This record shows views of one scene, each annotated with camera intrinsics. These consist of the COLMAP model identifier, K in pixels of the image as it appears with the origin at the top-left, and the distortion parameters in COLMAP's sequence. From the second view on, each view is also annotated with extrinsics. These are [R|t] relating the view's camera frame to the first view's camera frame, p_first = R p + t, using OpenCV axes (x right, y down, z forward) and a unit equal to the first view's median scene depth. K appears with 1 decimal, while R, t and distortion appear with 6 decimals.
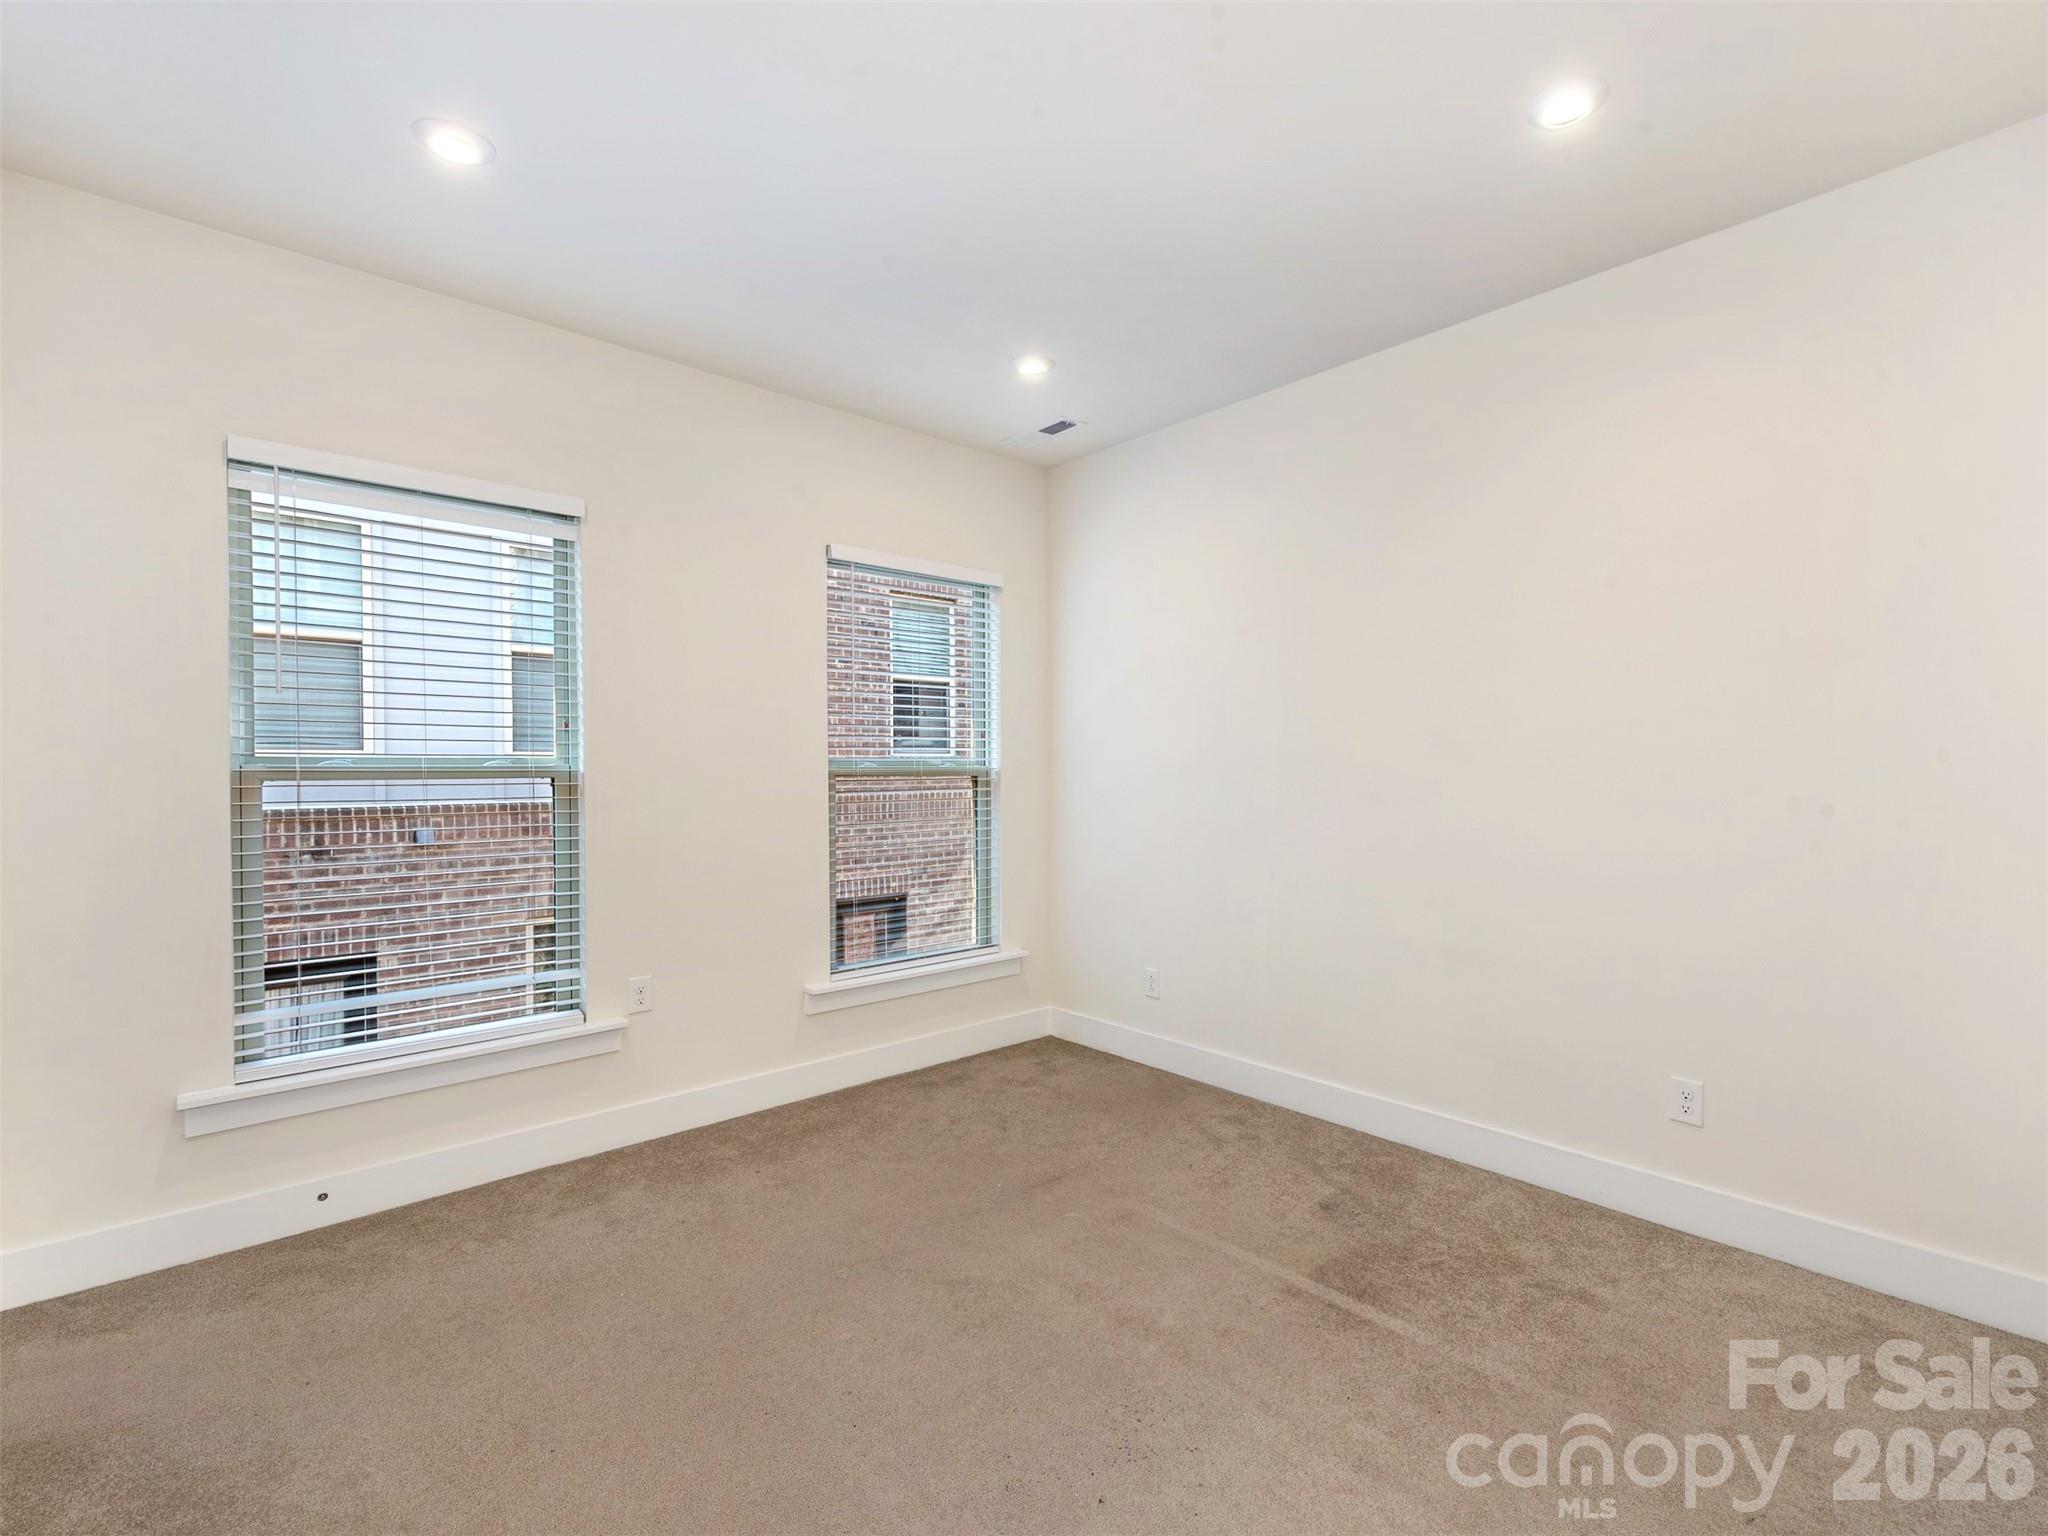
lens RADIAL K [[926.9, 0, 1019.9], [0, 926.9, 778.0], [0, 0, 1]] dist [-0.005037, -0.001176]
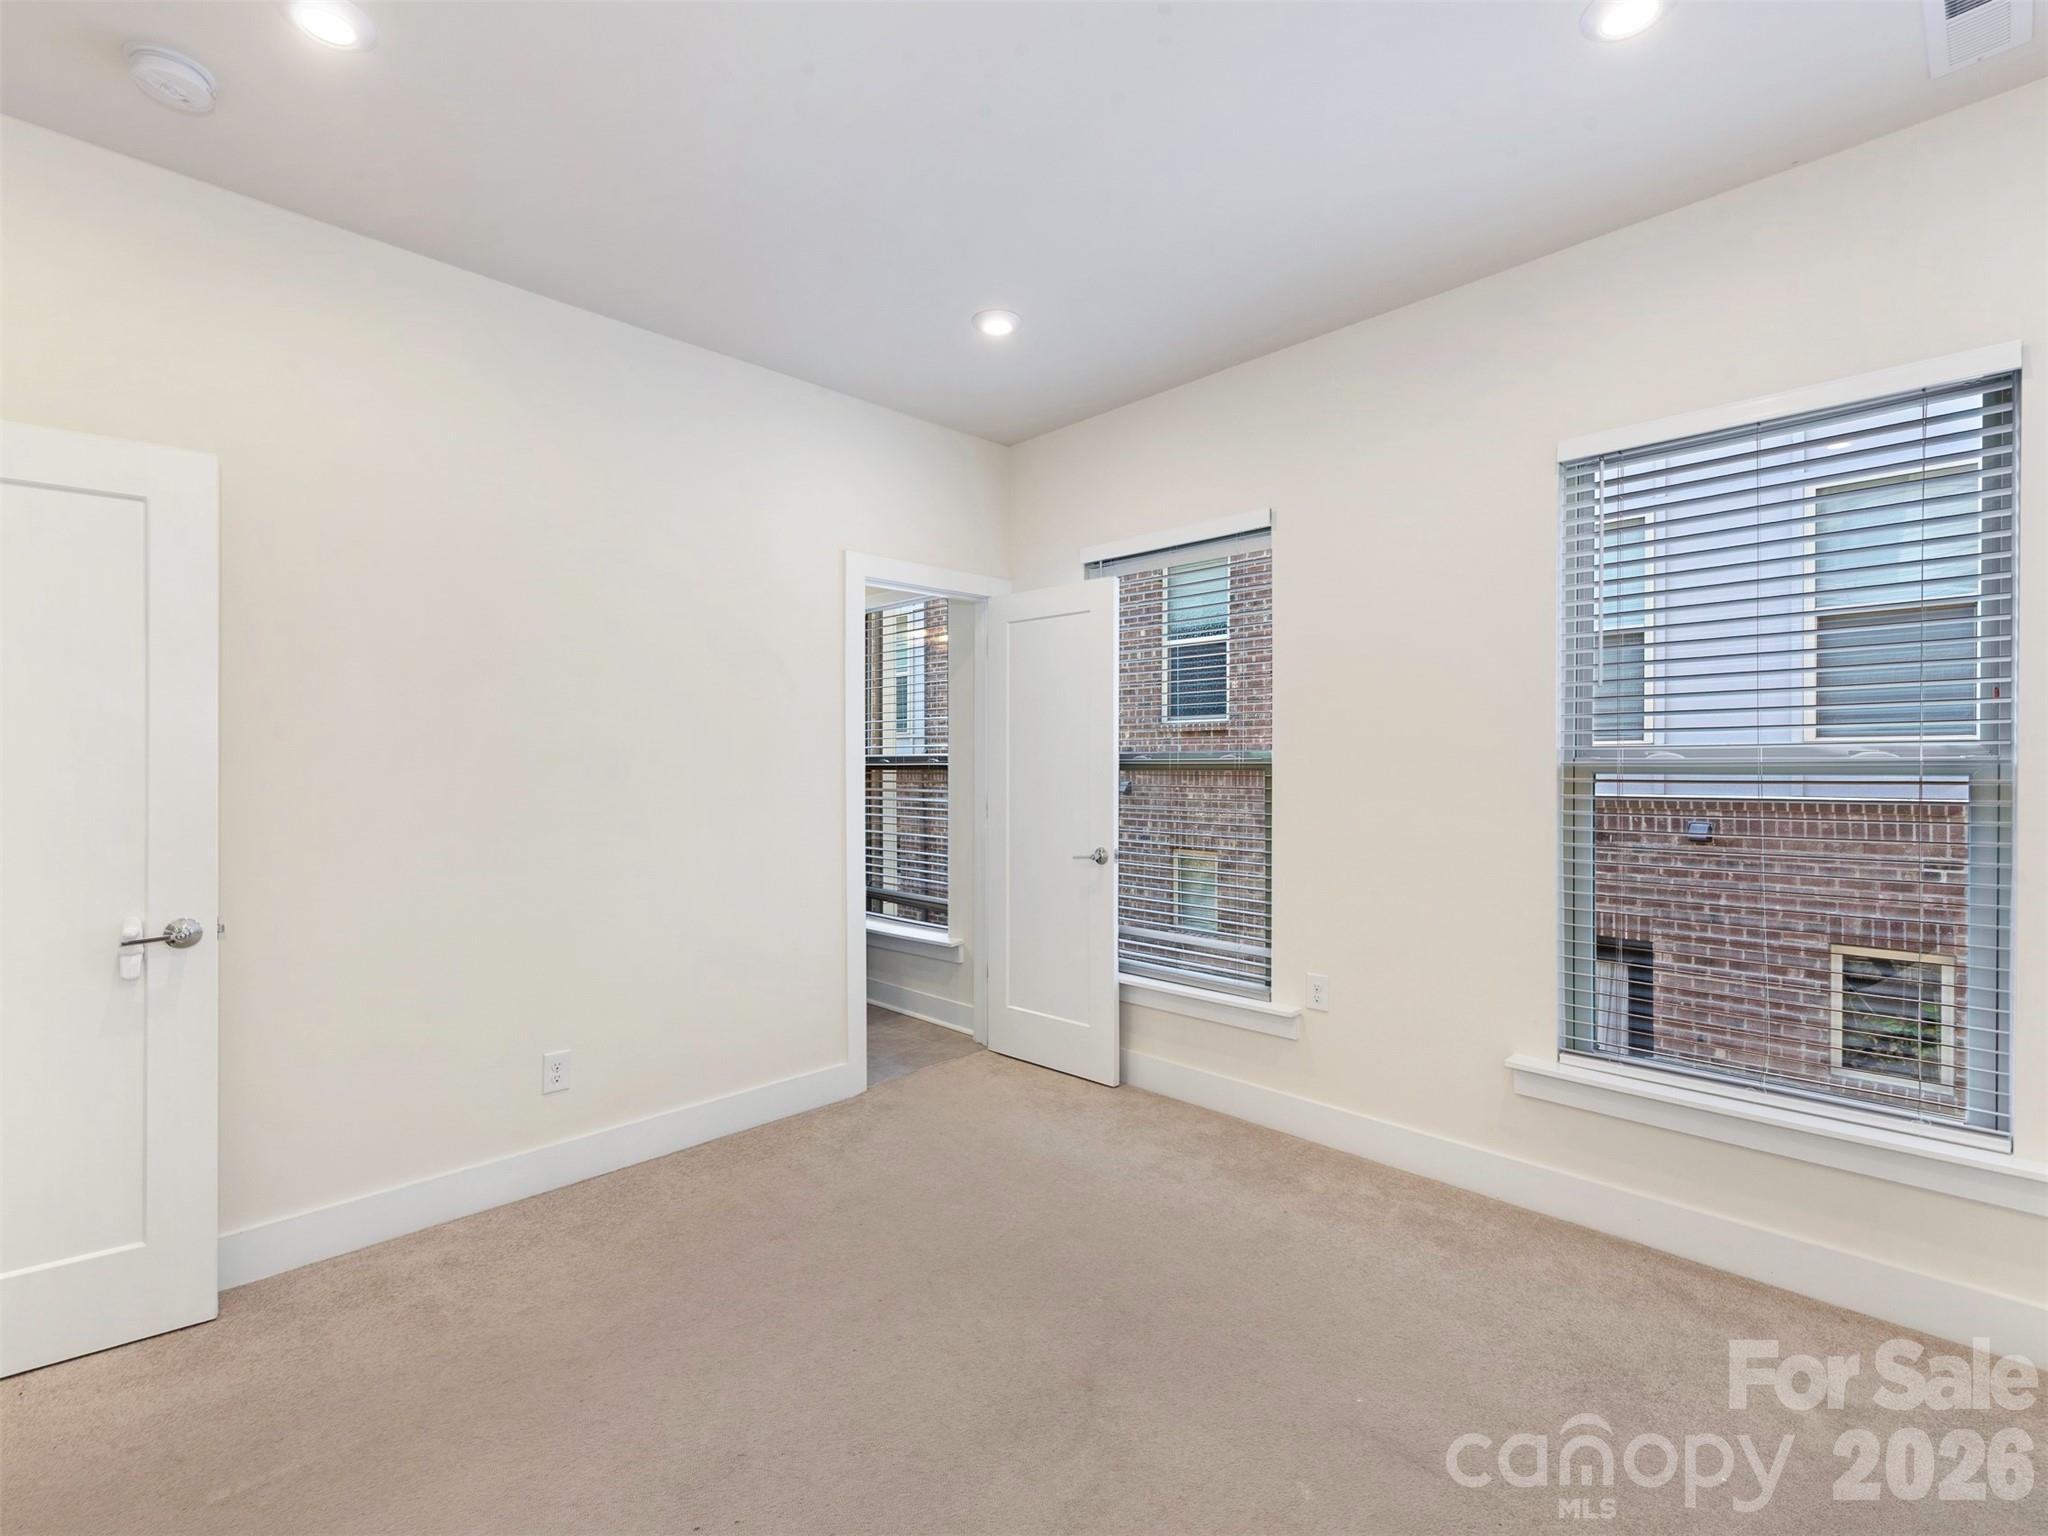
lens RADIAL K [[926.9, 0, 1021.6], [0, 926.9, 765.4], [0, 0, 1]] dist [-0.005037, -0.001176]
pose [[0.026399, 0.005863, -0.999634, 0.253328], [-0.002305, 0.999981, 0.005804, -0.002683], [0.999649, 0.002151, 0.026412, 0.311839]]
